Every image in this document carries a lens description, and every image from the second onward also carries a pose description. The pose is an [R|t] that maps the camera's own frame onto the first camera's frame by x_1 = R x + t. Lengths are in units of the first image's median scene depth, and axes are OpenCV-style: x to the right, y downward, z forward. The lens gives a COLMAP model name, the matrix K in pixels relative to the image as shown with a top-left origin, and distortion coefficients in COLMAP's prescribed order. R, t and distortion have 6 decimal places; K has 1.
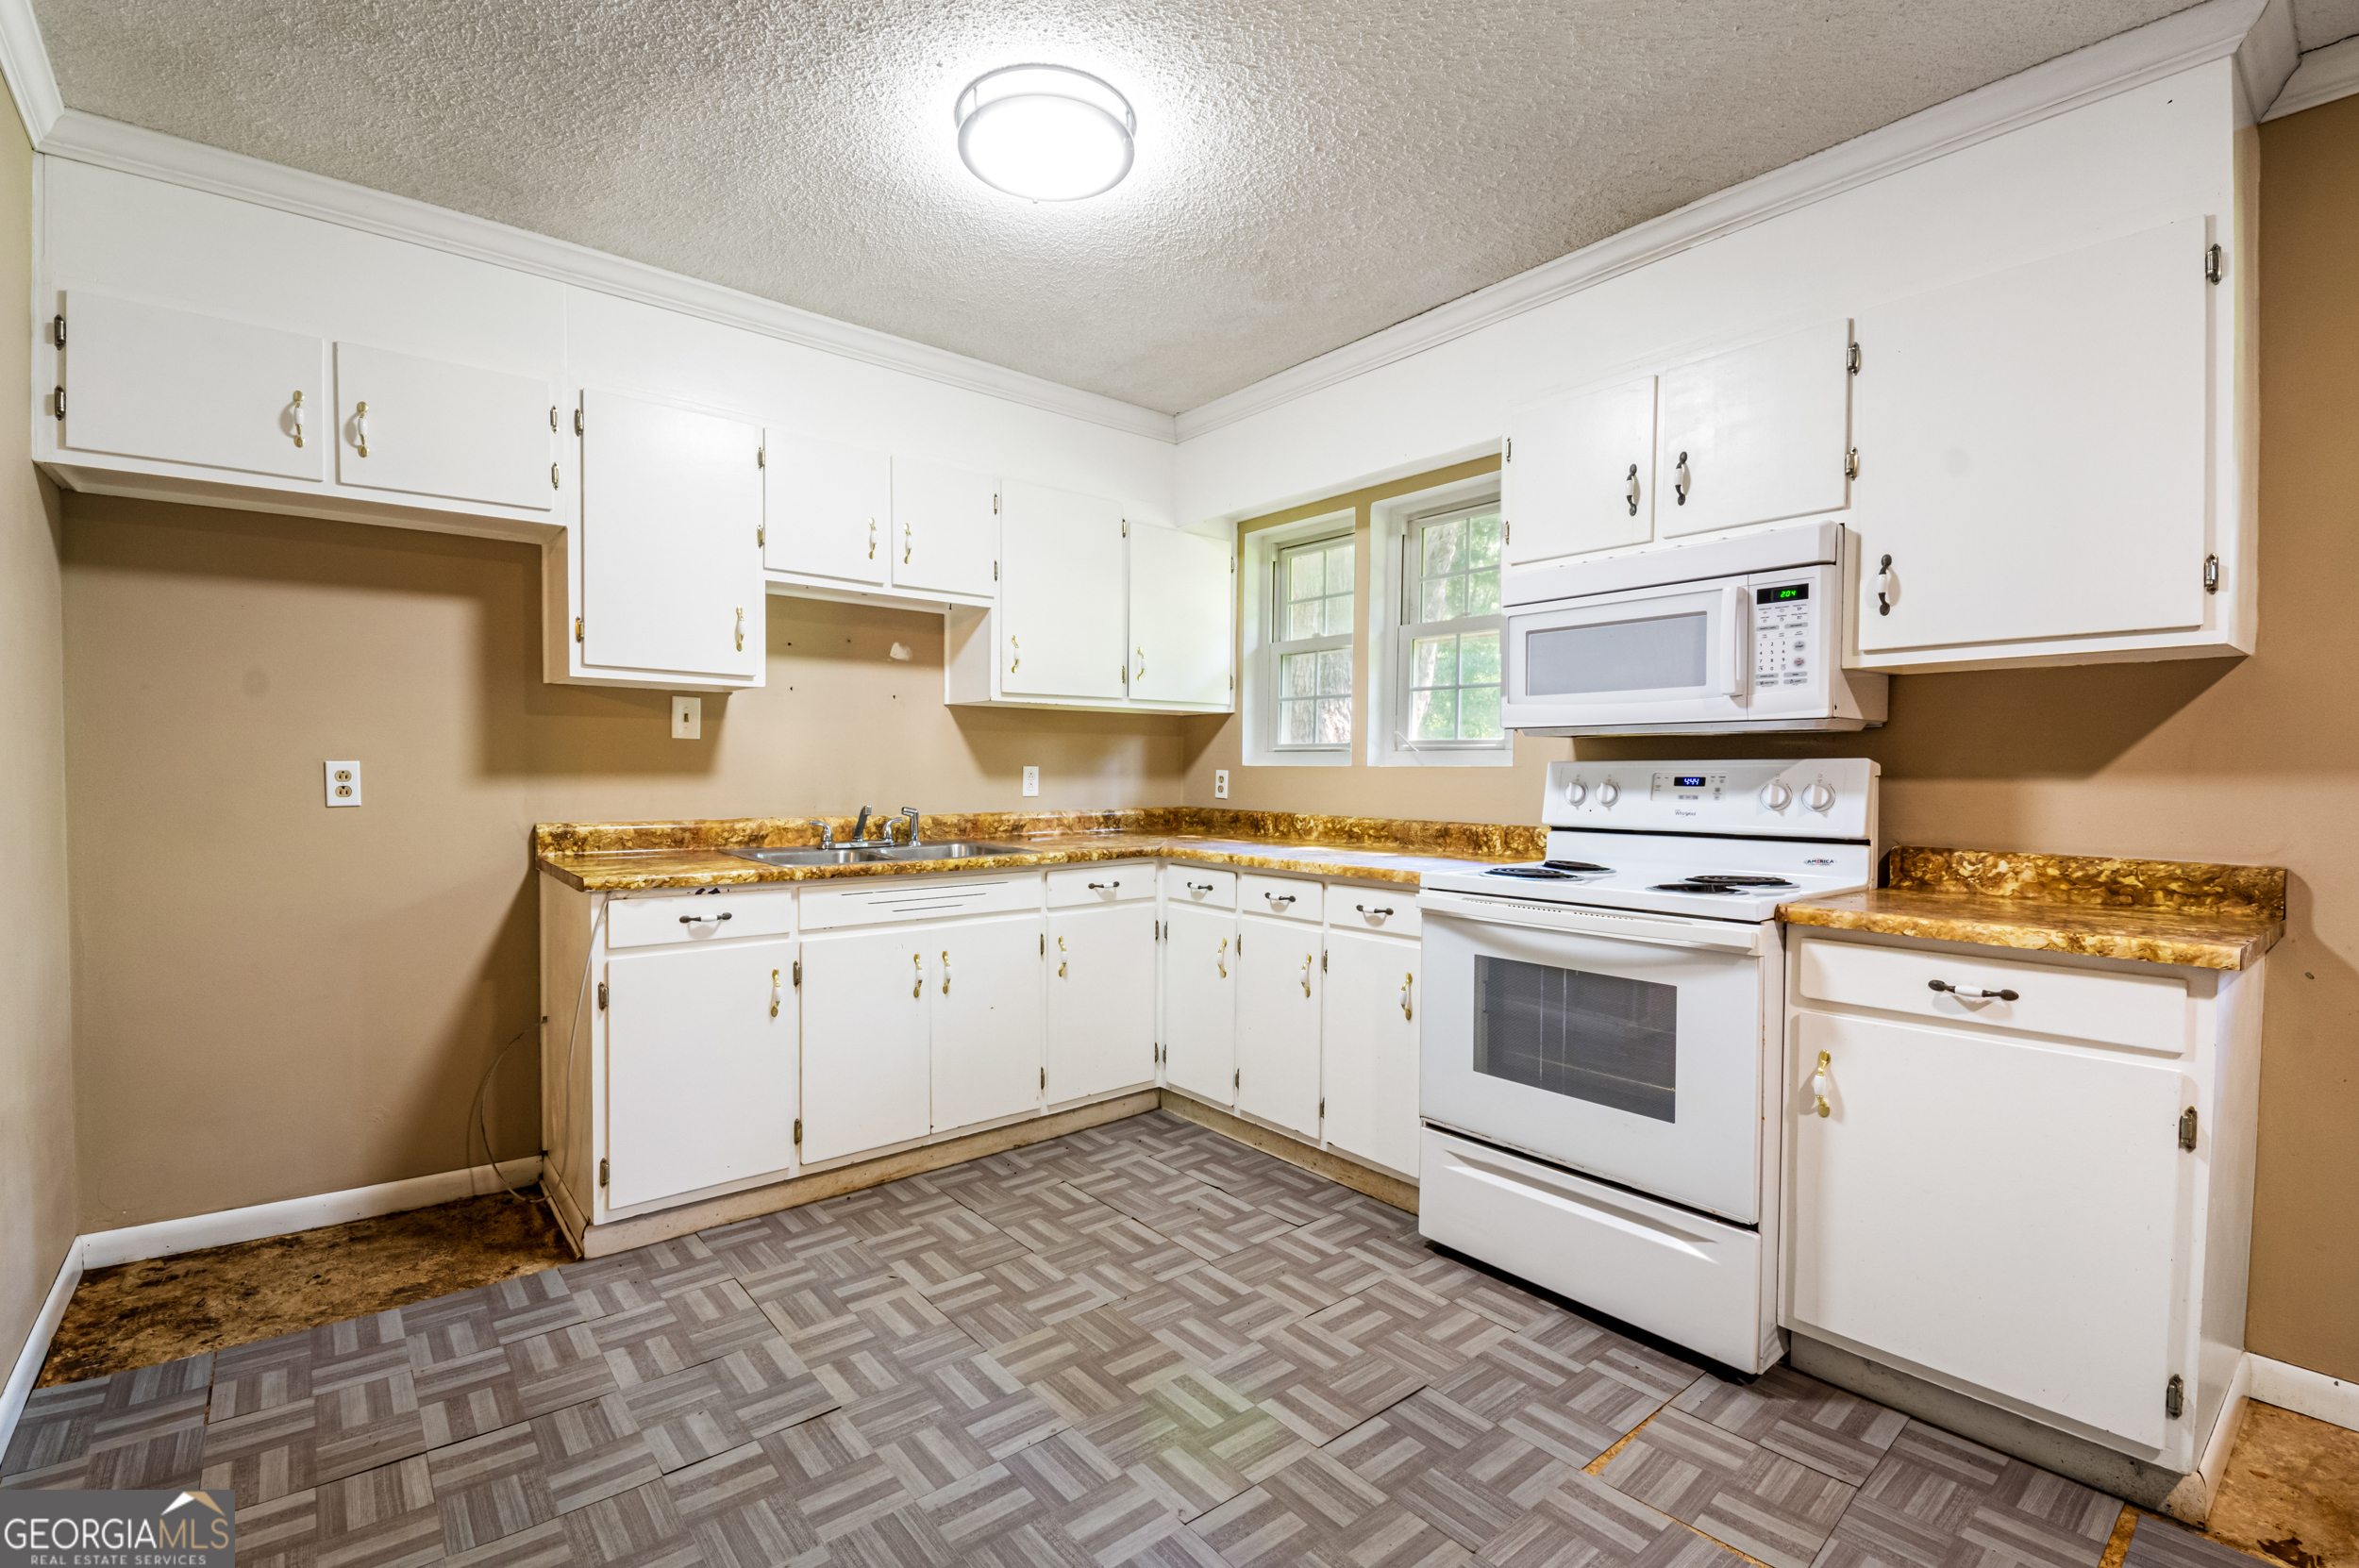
lens RADIAL K [[1019.1, 0, 1121.2], [0, 1019.1, 797.2], [0, 0, 1]] dist [-0.005392, -0.004787]
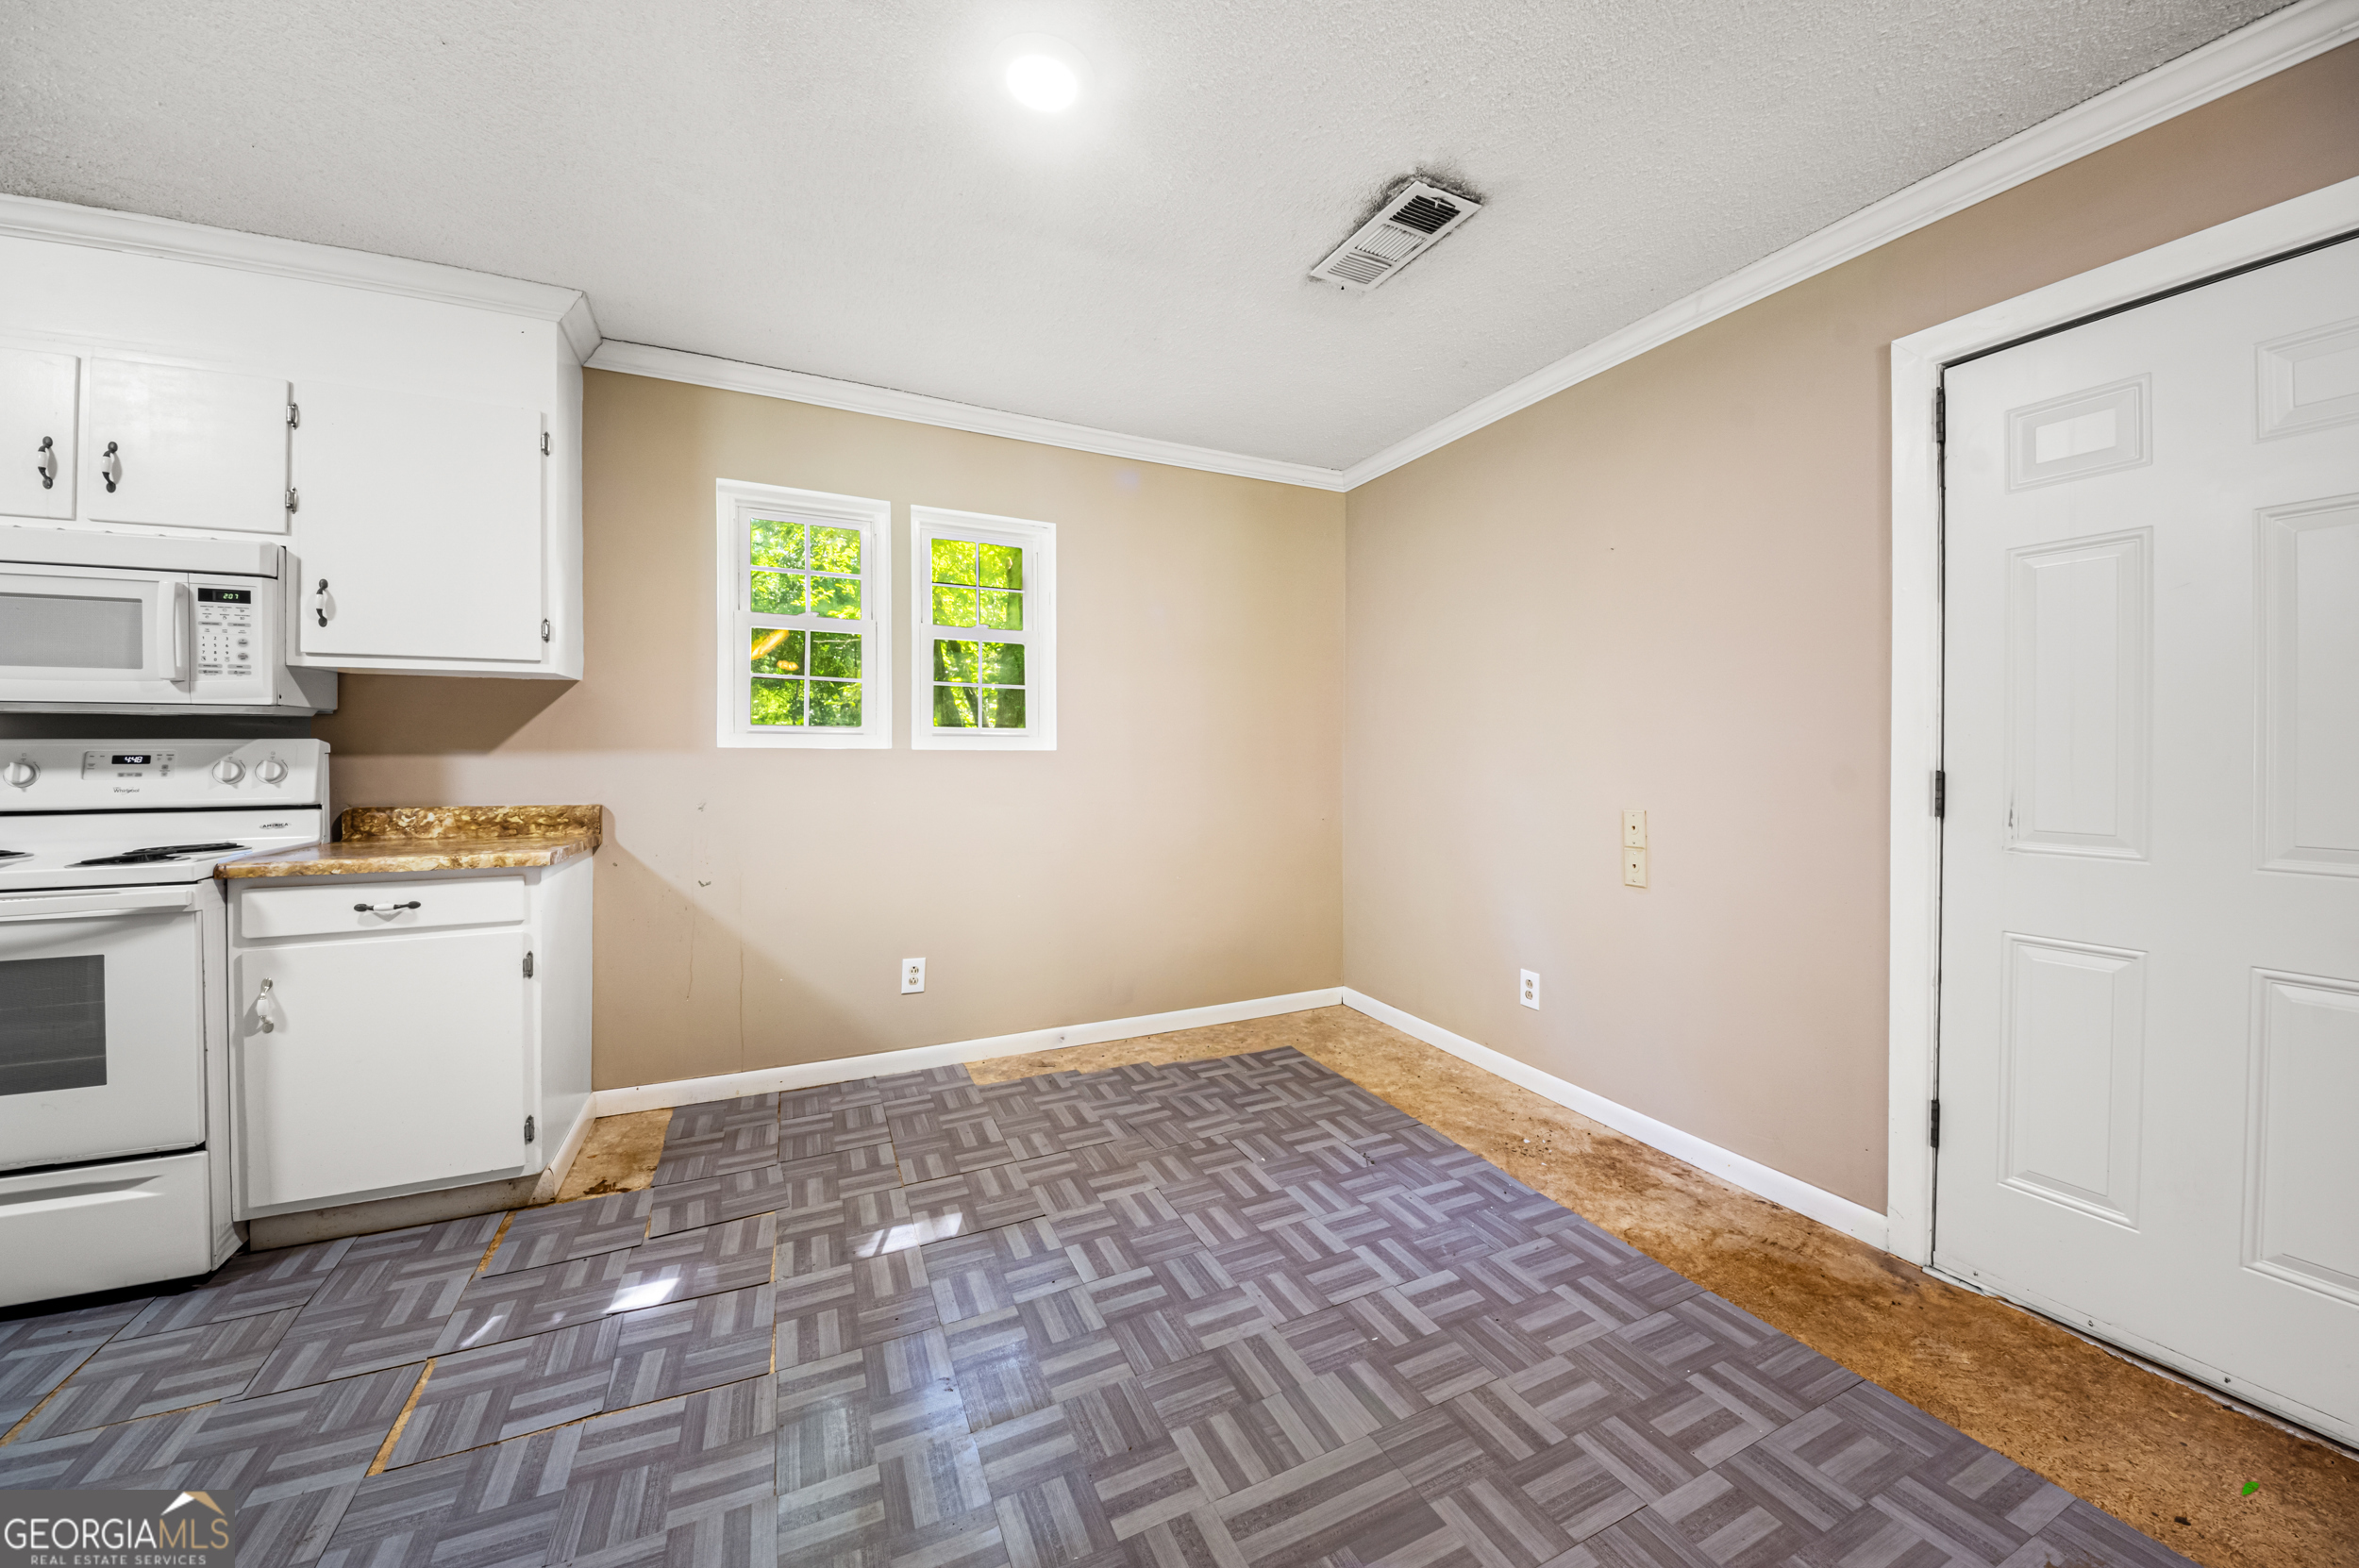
lens RADIAL K [[863.5, 0, 1205.4], [0, 863.5, 757.9], [0, 0, 1]] dist [-0.008343, -0.003505]
pose [[0.211694, -0.011321, 0.977270, -0.051865], [0.025194, 0.999664, 0.006123, 0.005457], [-0.977011, 0.023325, 0.211908, -0.263299]]
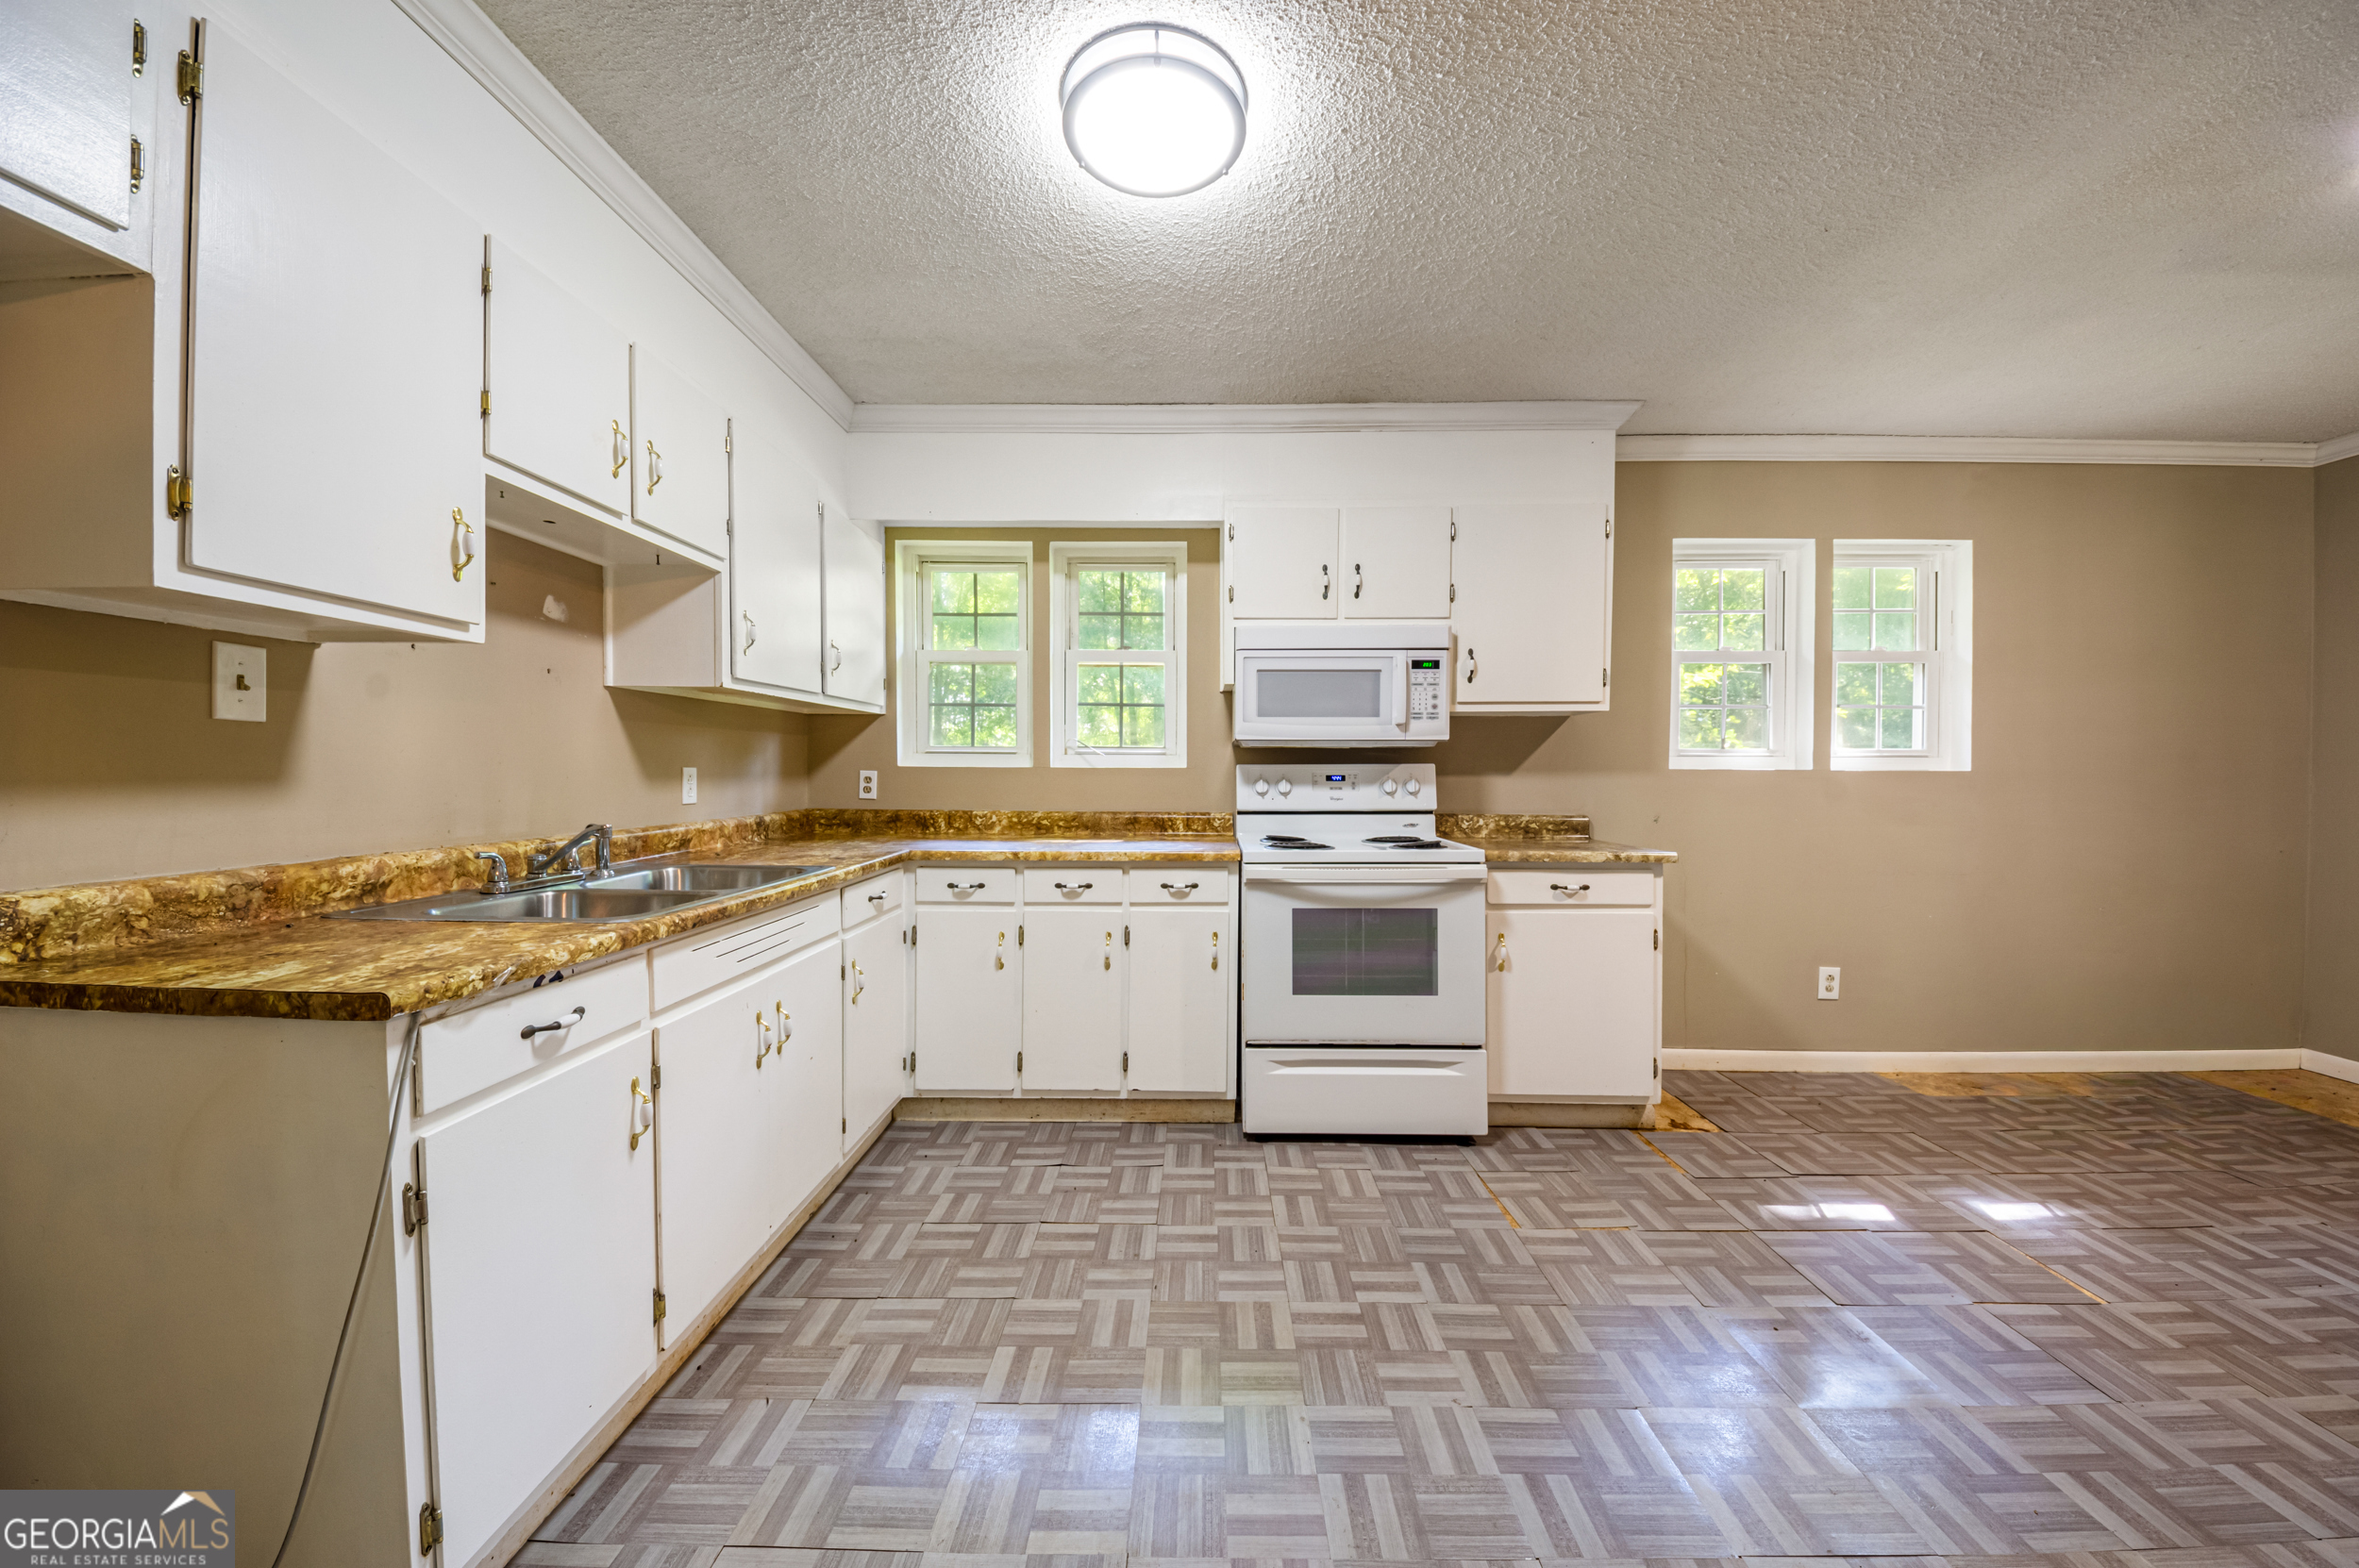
lens RADIAL K [[834.7, 0, 1173.5], [0, 834.7, 786.1], [0, 0, 1]] dist [-0.004748, -0.001908]
pose [[0.623651, -0.018719, 0.781479, -0.604183], [0.020869, 0.999756, 0.007293, -0.018893], [-0.781424, 0.011760, 0.623889, 0.432300]]
